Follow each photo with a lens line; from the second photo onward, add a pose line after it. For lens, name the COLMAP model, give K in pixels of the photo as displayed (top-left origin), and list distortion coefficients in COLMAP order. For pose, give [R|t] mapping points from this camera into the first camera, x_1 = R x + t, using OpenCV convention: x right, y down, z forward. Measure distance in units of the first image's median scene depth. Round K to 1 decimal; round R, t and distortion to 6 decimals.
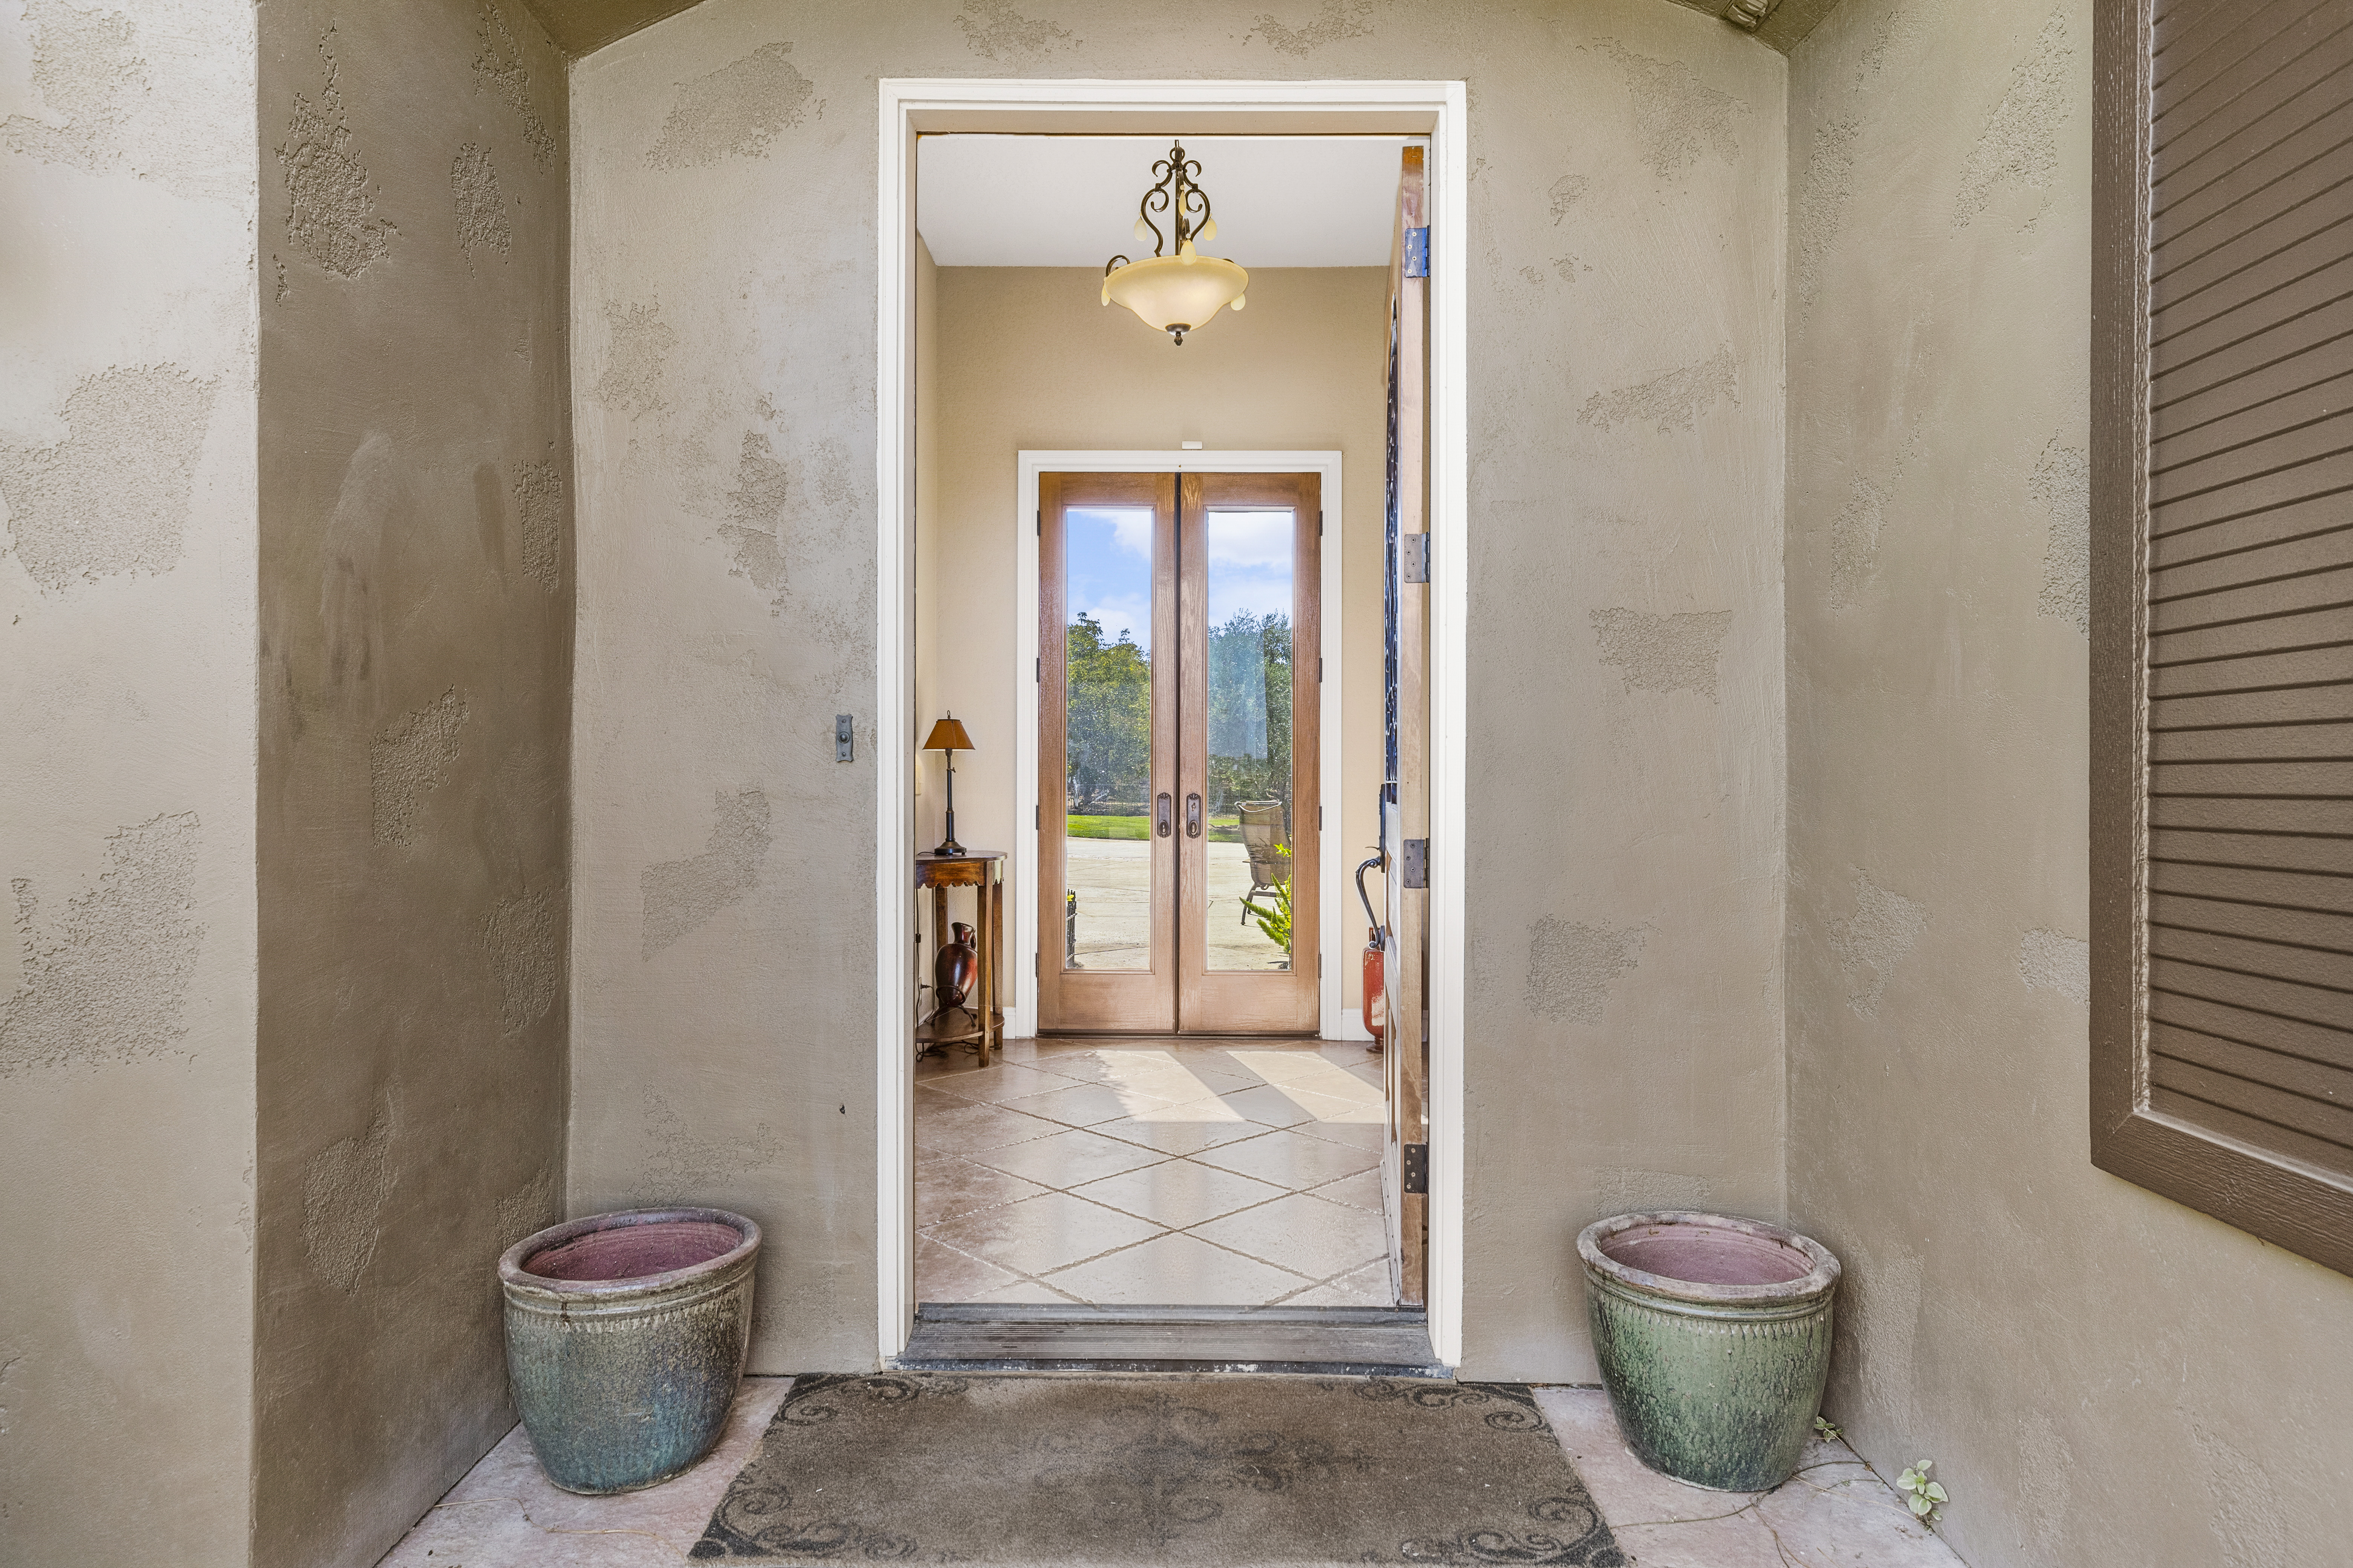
lens RADIAL K [[1340.4, 0, 1175.4], [0, 1340.4, 787.0], [0, 0, 1]] dist [0.015060, 0.001345]
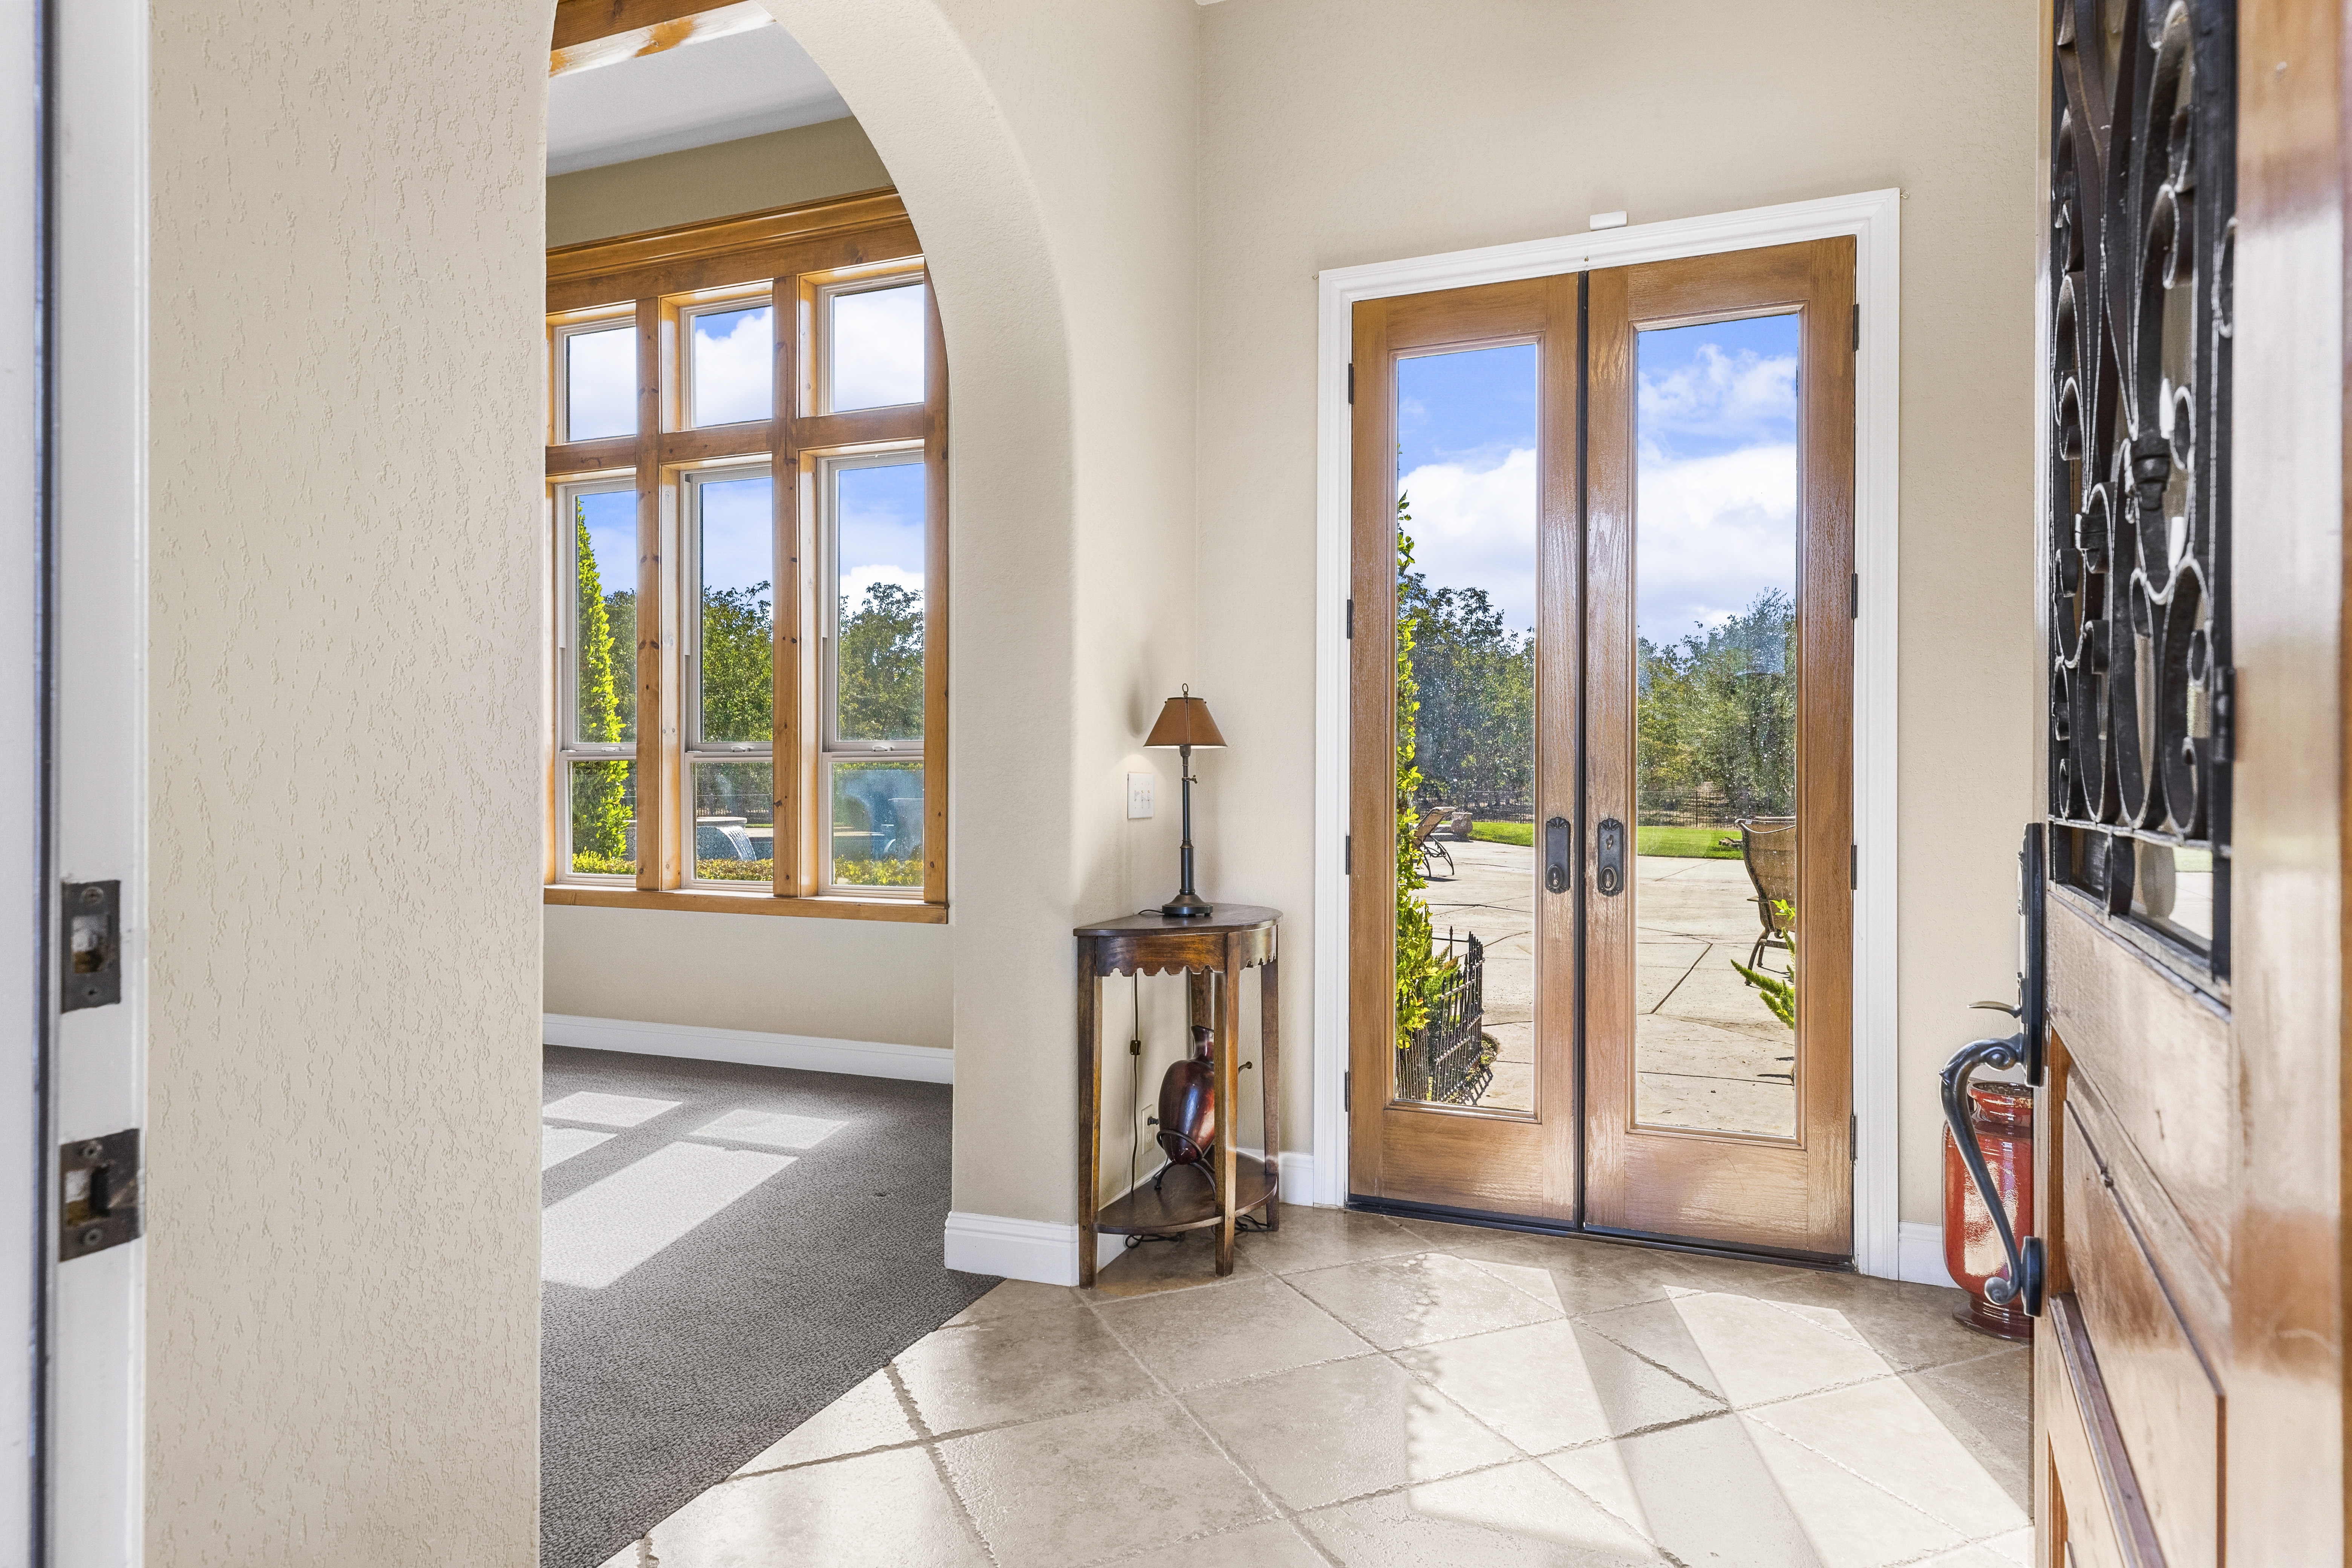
lens RADIAL K [[1339.9, 0, 1187.0], [0, 1339.9, 777.3], [0, 0, 1]] dist [0.015060, 0.001345]
pose [[0.935318, 0.000688, -0.353809, 0.047793], [-0.004308, 0.999946, -0.009443, -0.006997], [0.353783, 0.010357, 0.935270, 0.389313]]
